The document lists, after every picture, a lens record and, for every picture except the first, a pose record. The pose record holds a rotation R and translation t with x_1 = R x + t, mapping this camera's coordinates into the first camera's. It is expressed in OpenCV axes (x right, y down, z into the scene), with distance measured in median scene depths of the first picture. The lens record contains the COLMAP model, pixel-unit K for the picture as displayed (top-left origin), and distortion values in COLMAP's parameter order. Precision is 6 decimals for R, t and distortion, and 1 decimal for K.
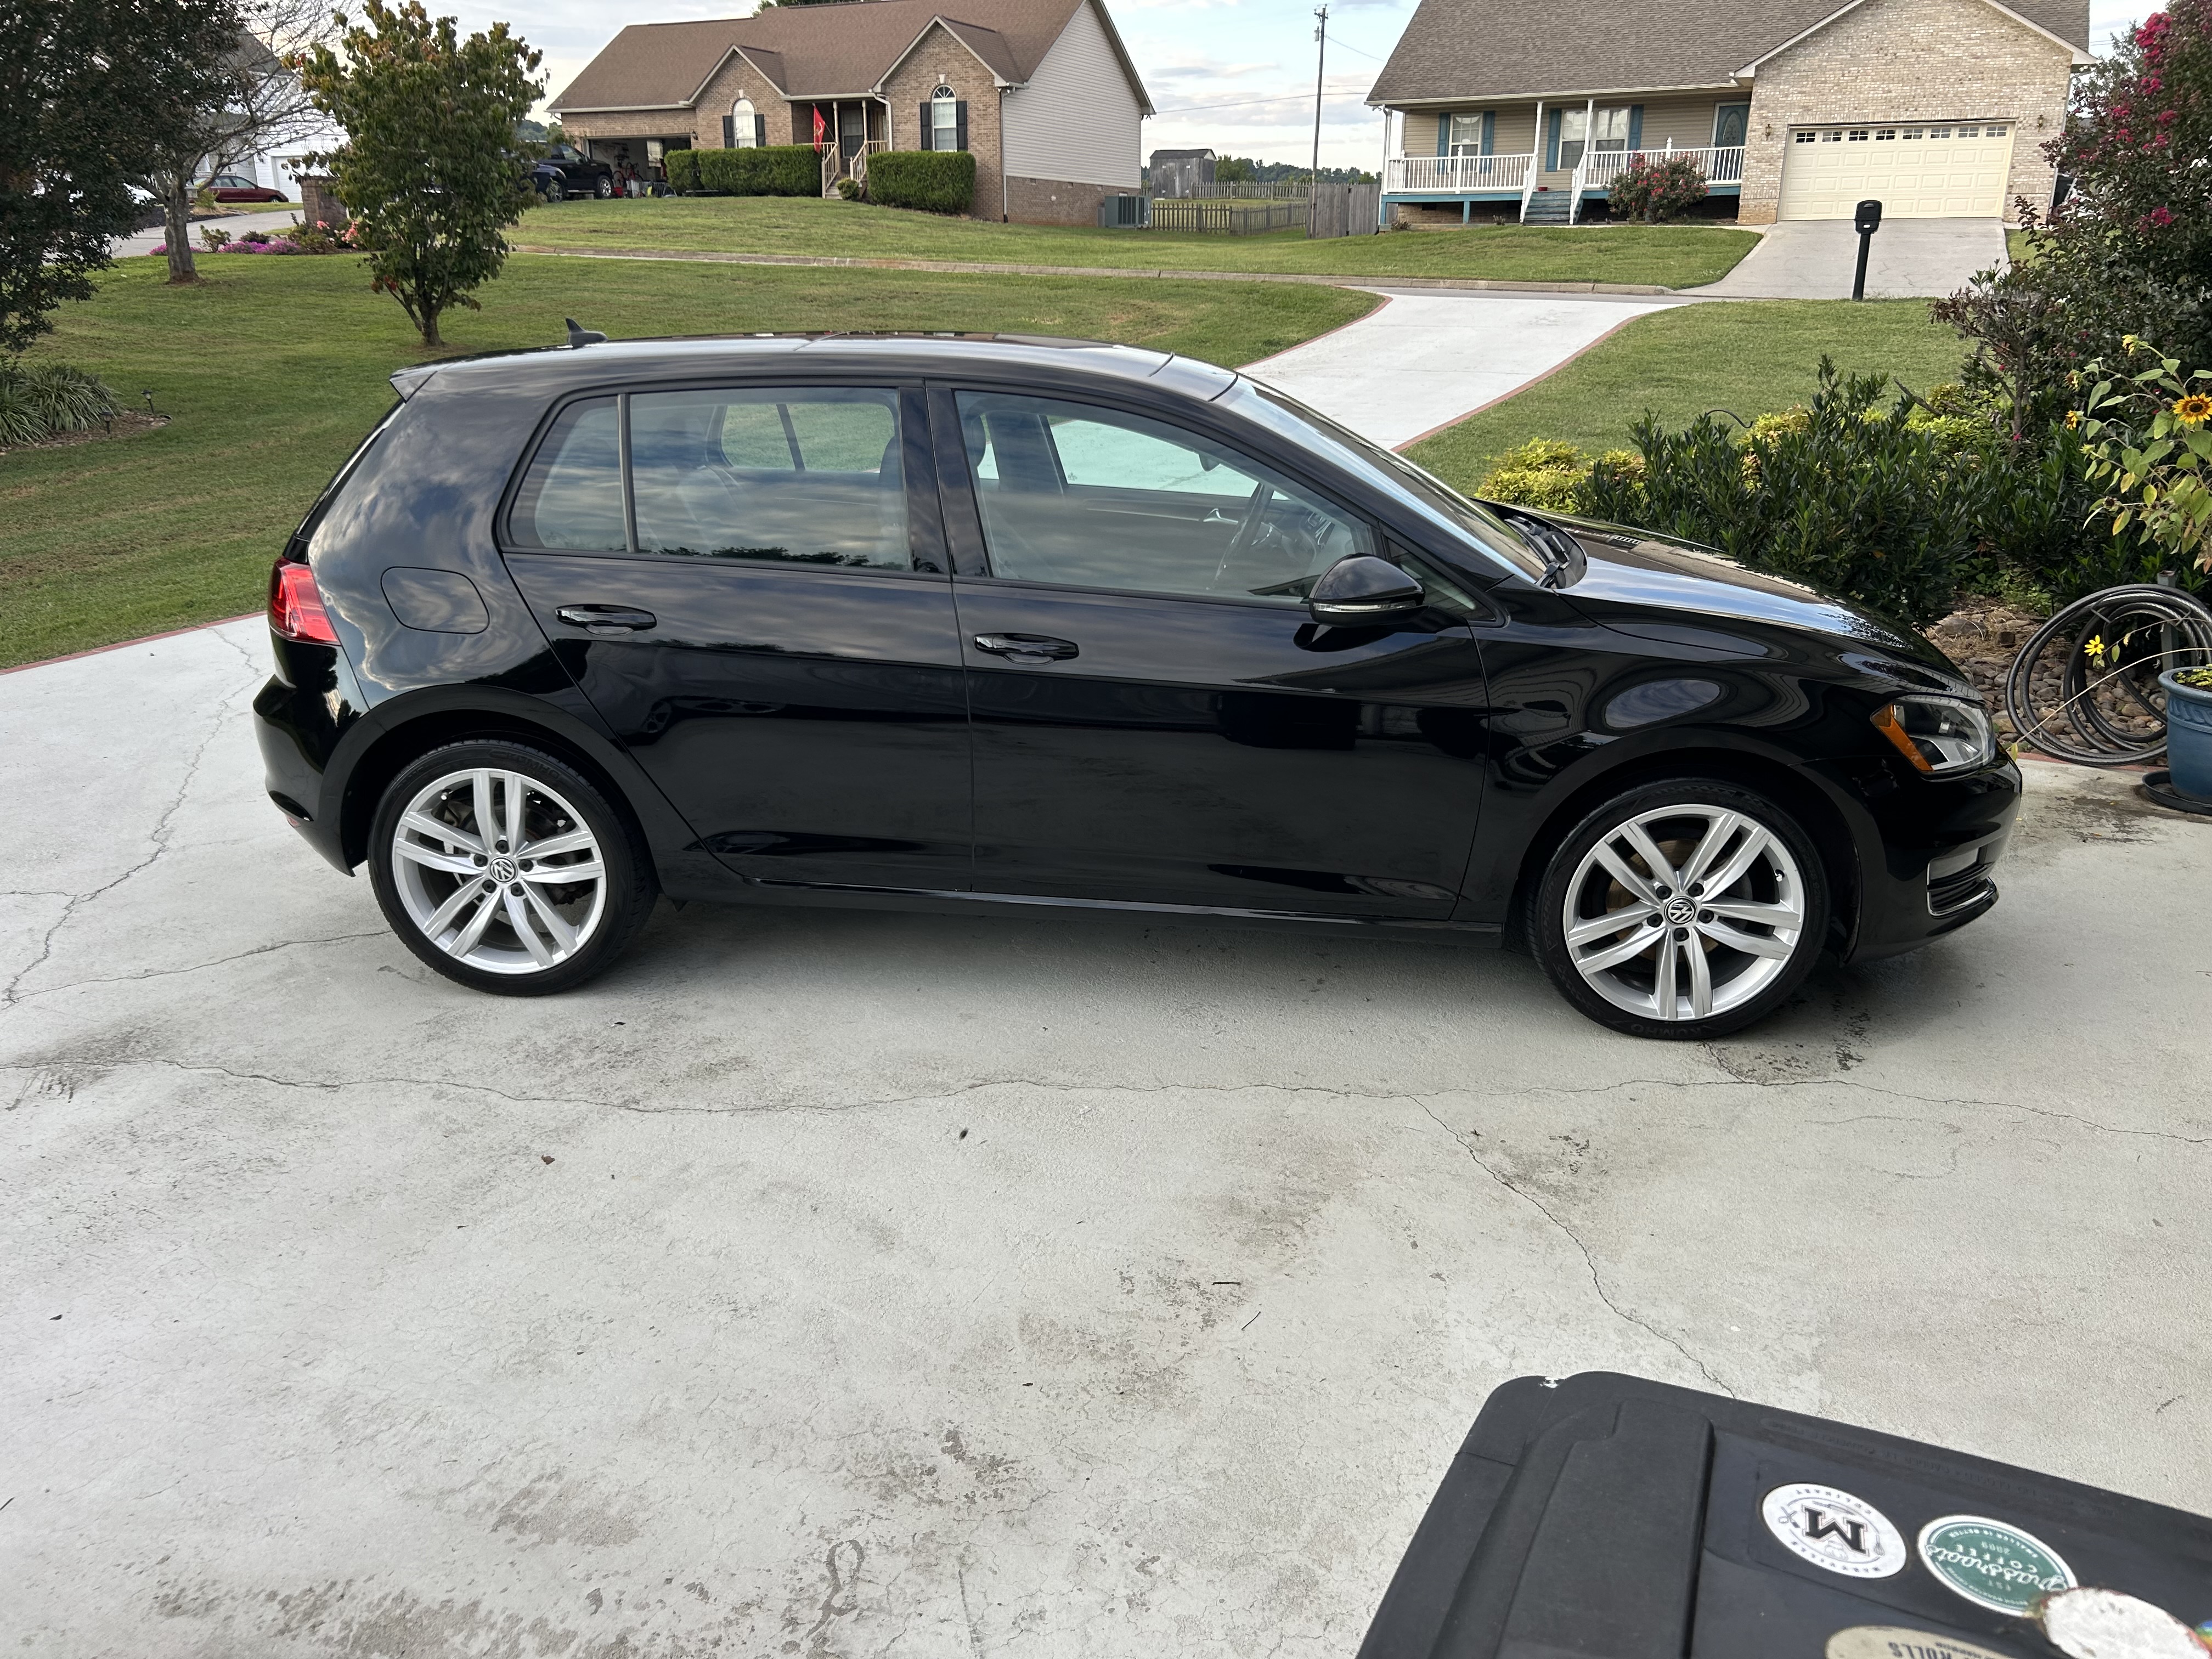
lens RADIAL K [[1657.8, 0, 1078.8], [0, 1657.8, 834.9], [0, 0, 1]] dist [0.030948, -0.008465]
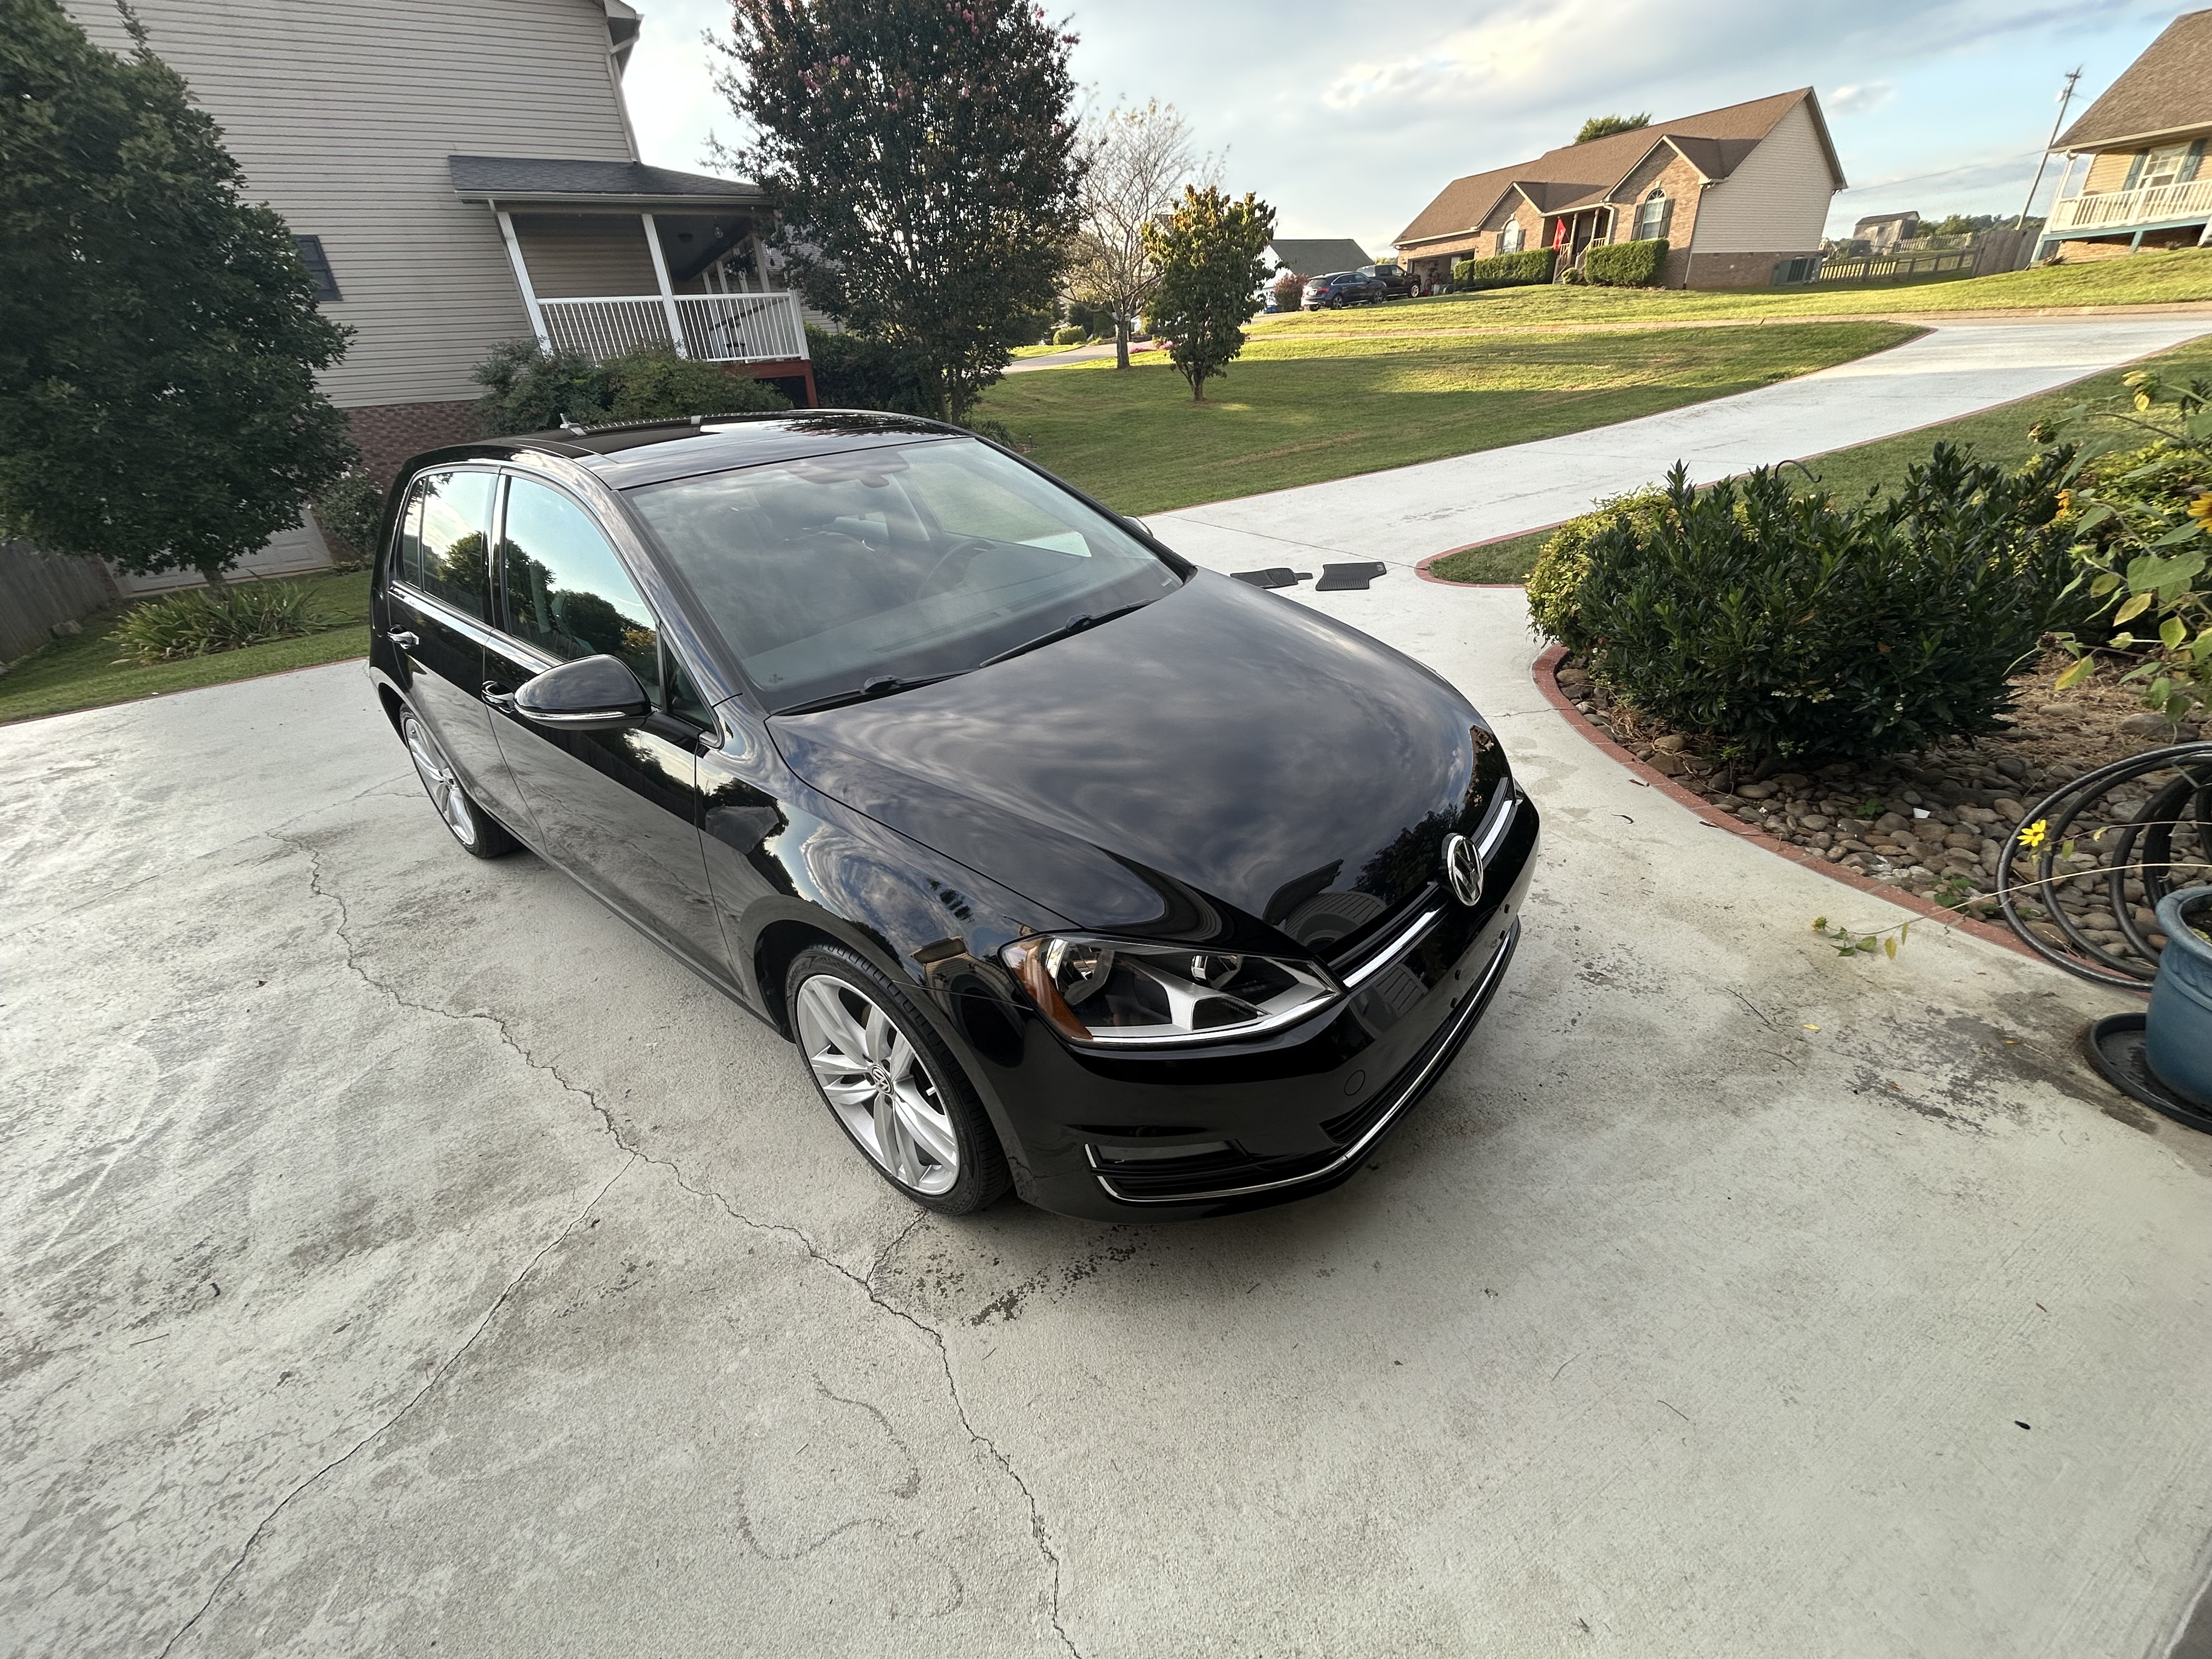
lens RADIAL K [[893.2, 0, 1106.0], [0, 893.2, 829.5], [0, 0, 1]] dist [0.001070, -0.000416]
pose [[0.824253, 0.217641, -0.522723, 0.128515], [-0.126030, 0.970537, 0.205362, -0.038260], [0.552018, -0.103391, 0.827397, 0.125441]]
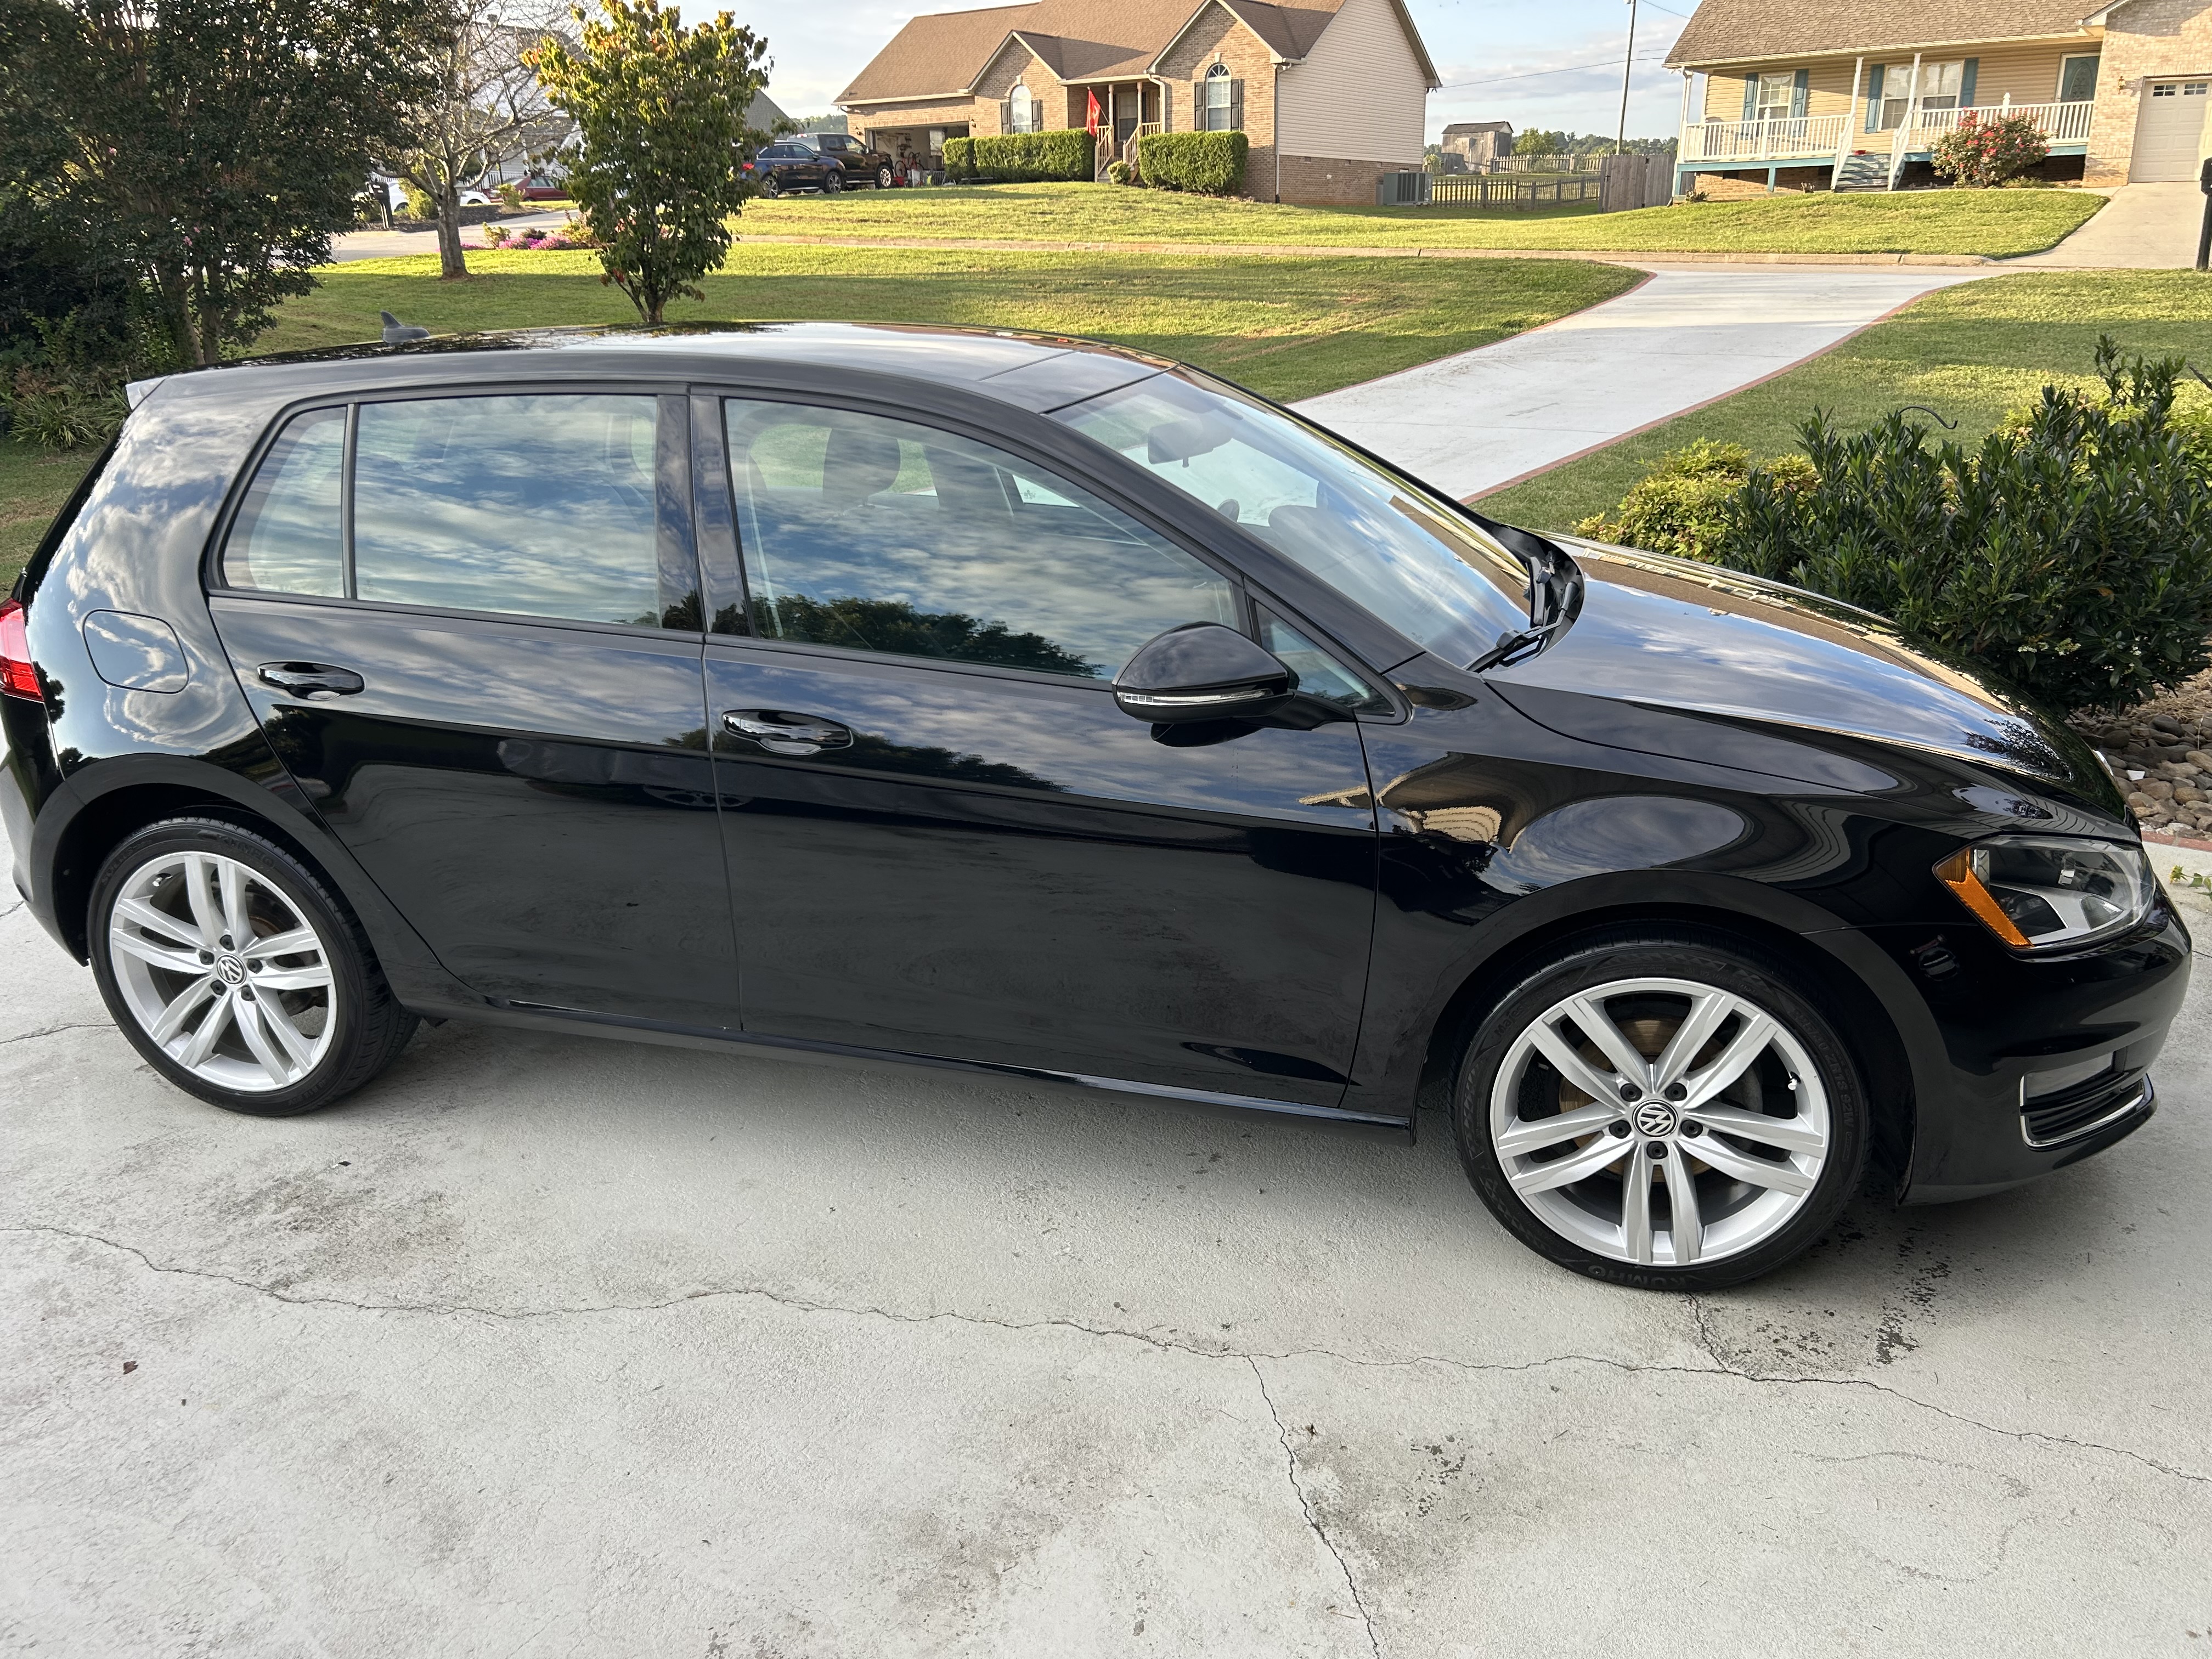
lens RADIAL K [[1664.0, 0, 1106.0], [0, 1664.0, 829.5], [0, 0, 1]] dist [0.027897, -0.006286]
pose [[0.988096, 0.036127, -0.149535, 0.043347], [-0.035371, 0.999344, 0.007713, -0.014551], [0.149716, -0.002331, 0.988726, 0.046663]]
